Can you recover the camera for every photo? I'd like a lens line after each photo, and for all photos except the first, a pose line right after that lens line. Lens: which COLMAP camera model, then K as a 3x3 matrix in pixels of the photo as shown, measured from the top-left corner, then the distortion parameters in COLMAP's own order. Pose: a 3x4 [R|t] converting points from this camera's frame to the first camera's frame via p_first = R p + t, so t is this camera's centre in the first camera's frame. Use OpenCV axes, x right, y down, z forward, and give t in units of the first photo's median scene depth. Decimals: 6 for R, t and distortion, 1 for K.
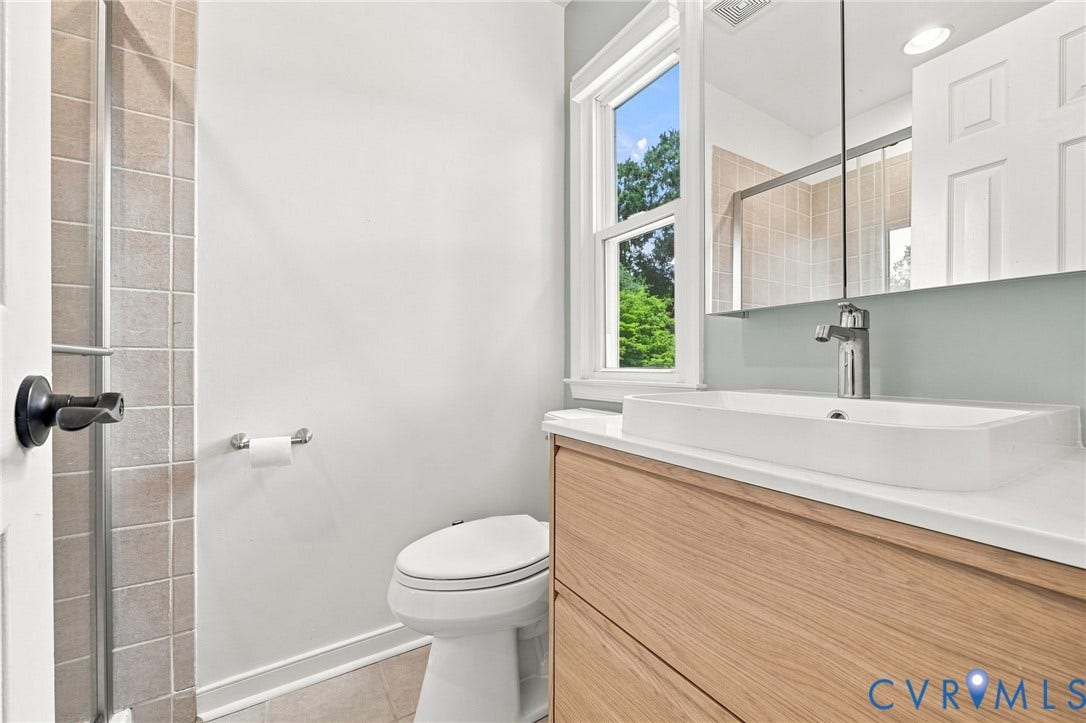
lens RADIAL K [[432.6, 0, 542.1], [0, 432.6, 365.2], [0, 0, 1]] dist [0.001437, -0.001160]
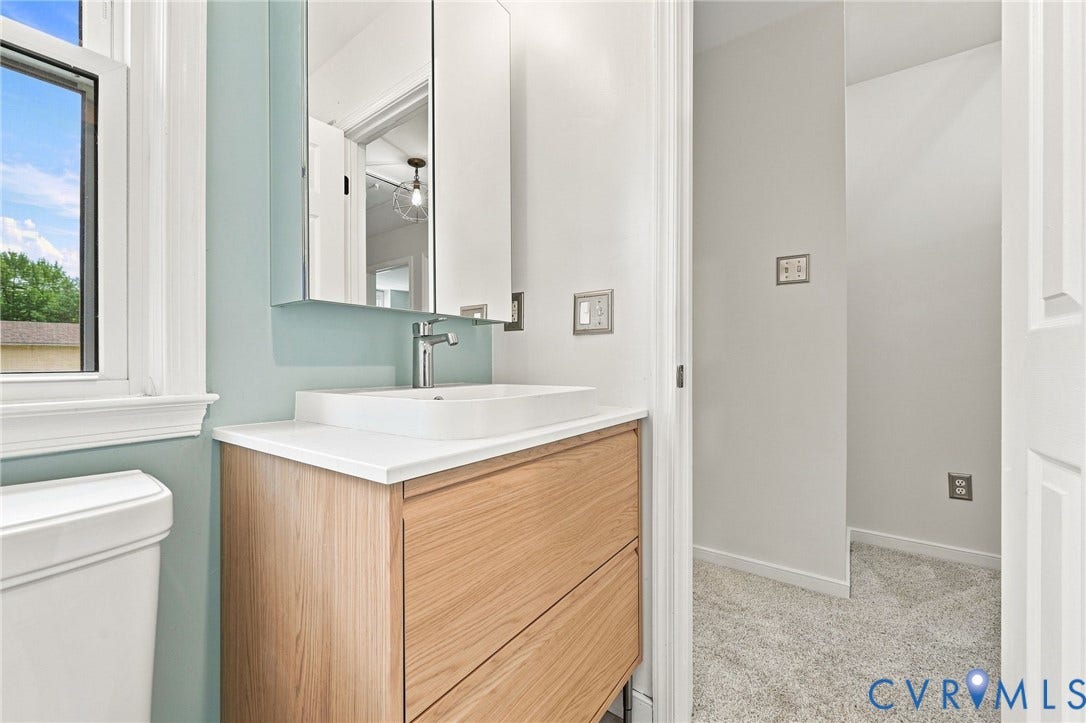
lens RADIAL K [[432.6, 0, 542.3], [0, 432.6, 359.8], [0, 0, 1]] dist [0.001437, -0.001160]
pose [[-0.391732, 0.000354, 0.920079, -0.706196], [-0.001822, 0.999998, -0.001160, -0.003795], [-0.920077, -0.002131, -0.391731, 1.291851]]
